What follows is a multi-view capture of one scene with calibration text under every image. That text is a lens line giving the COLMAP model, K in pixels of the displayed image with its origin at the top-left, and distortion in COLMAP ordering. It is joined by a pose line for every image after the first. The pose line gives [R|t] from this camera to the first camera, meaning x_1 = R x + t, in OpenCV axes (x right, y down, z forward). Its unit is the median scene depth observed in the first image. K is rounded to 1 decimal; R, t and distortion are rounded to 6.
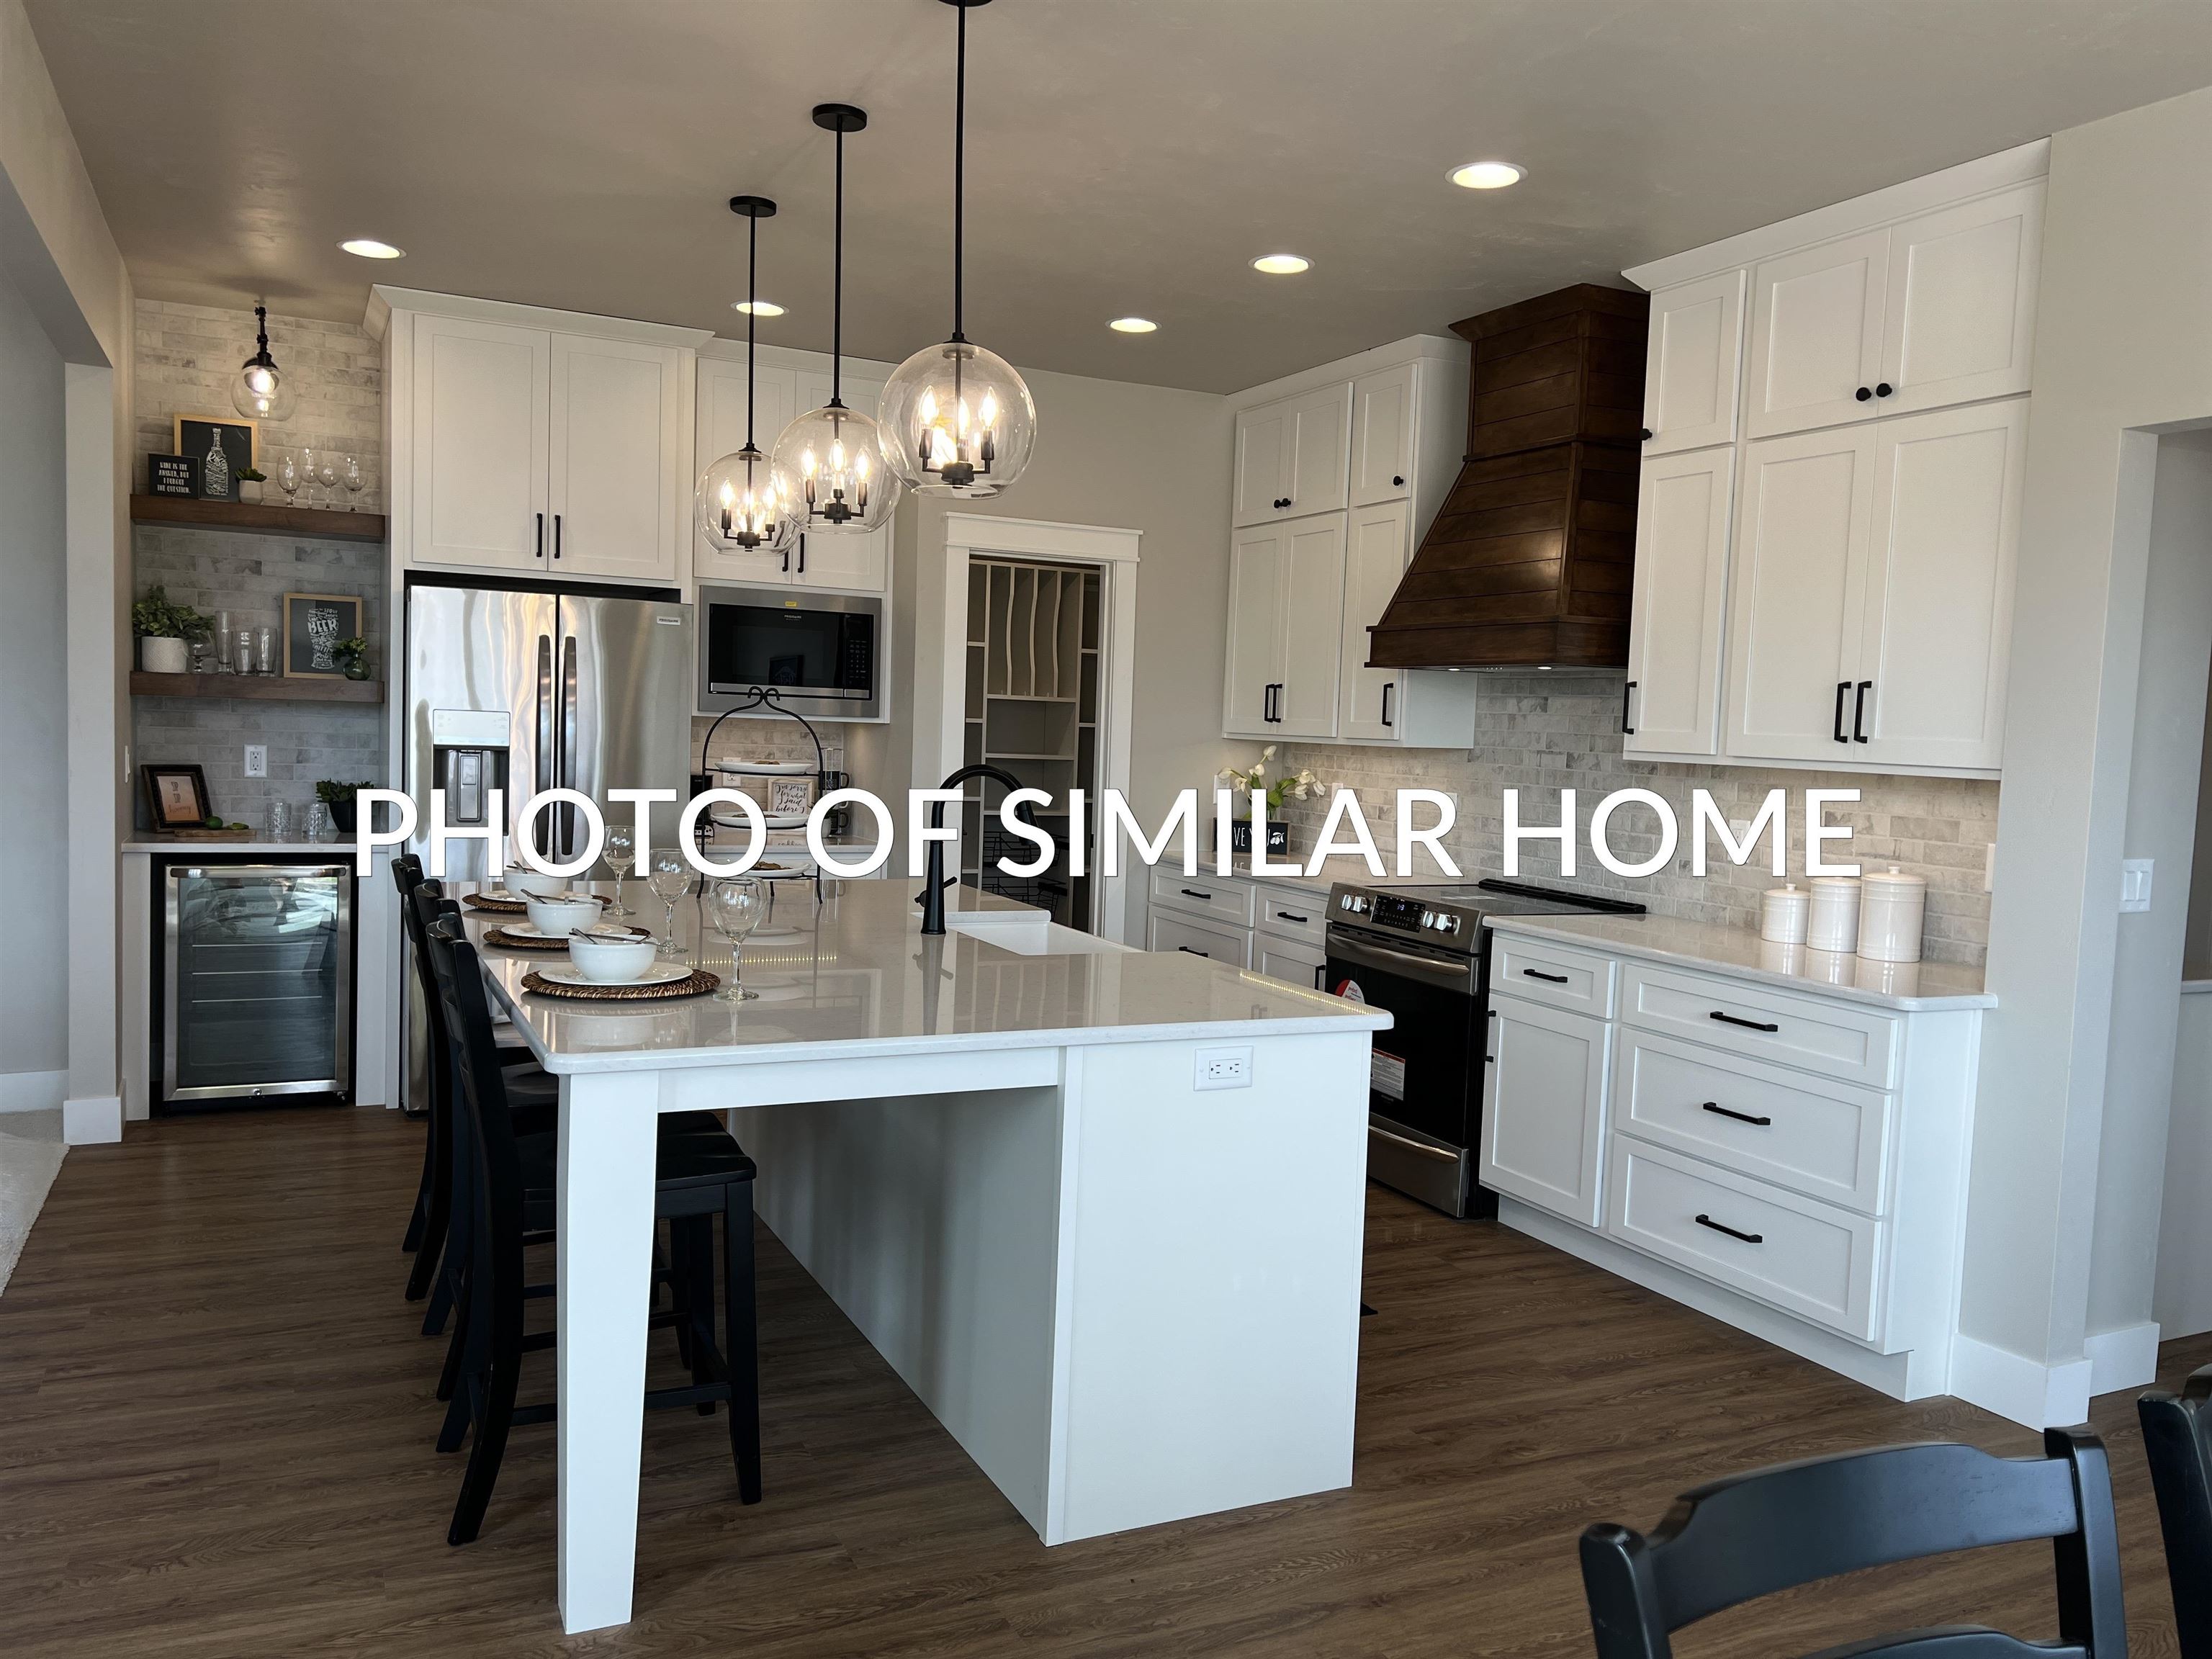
lens RADIAL K [[1669.0, 0, 1106.0], [0, 1669.0, 829.5], [0, 0, 1]] dist [0.009687, 0.001107]
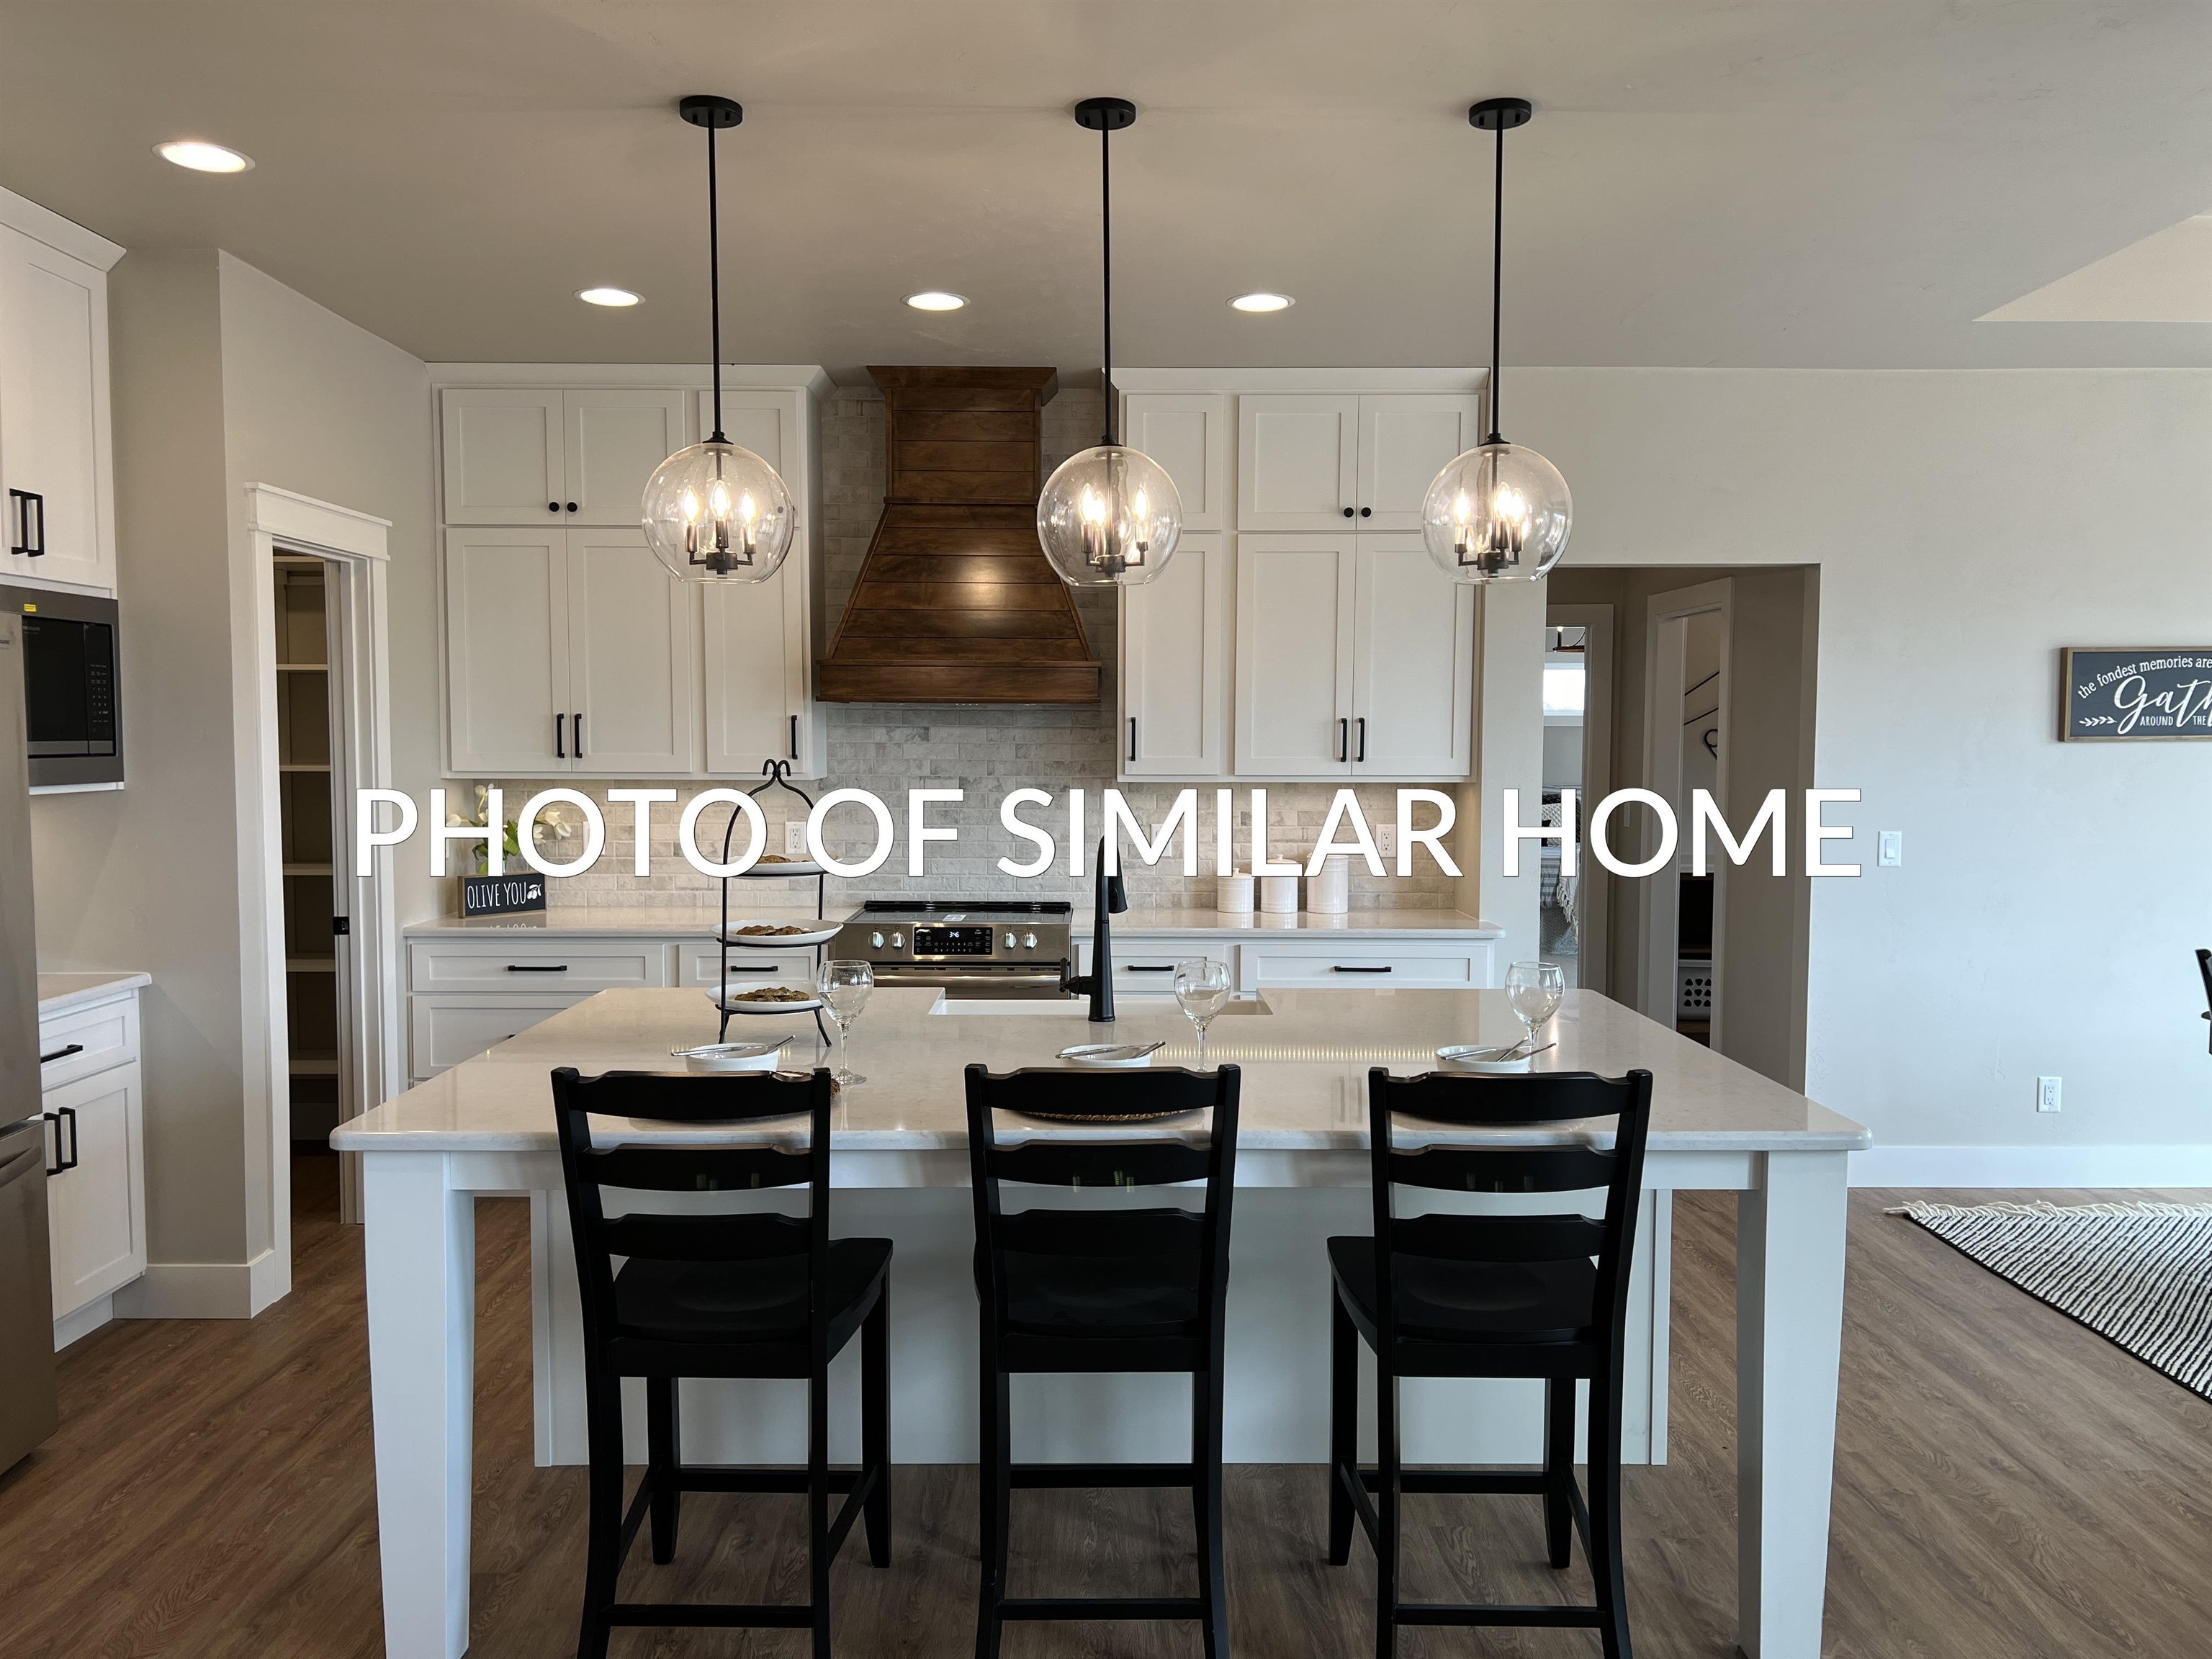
lens RADIAL K [[1600.2, 0, 1106.0], [0, 1600.2, 829.5], [0, 0, 1]] dist [-0.005057, -0.001789]
pose [[0.448019, -0.091916, 0.889286, -0.626784], [0.072896, 0.995145, 0.066133, -0.074406], [-0.891047, 0.035197, 0.452544, 0.434974]]
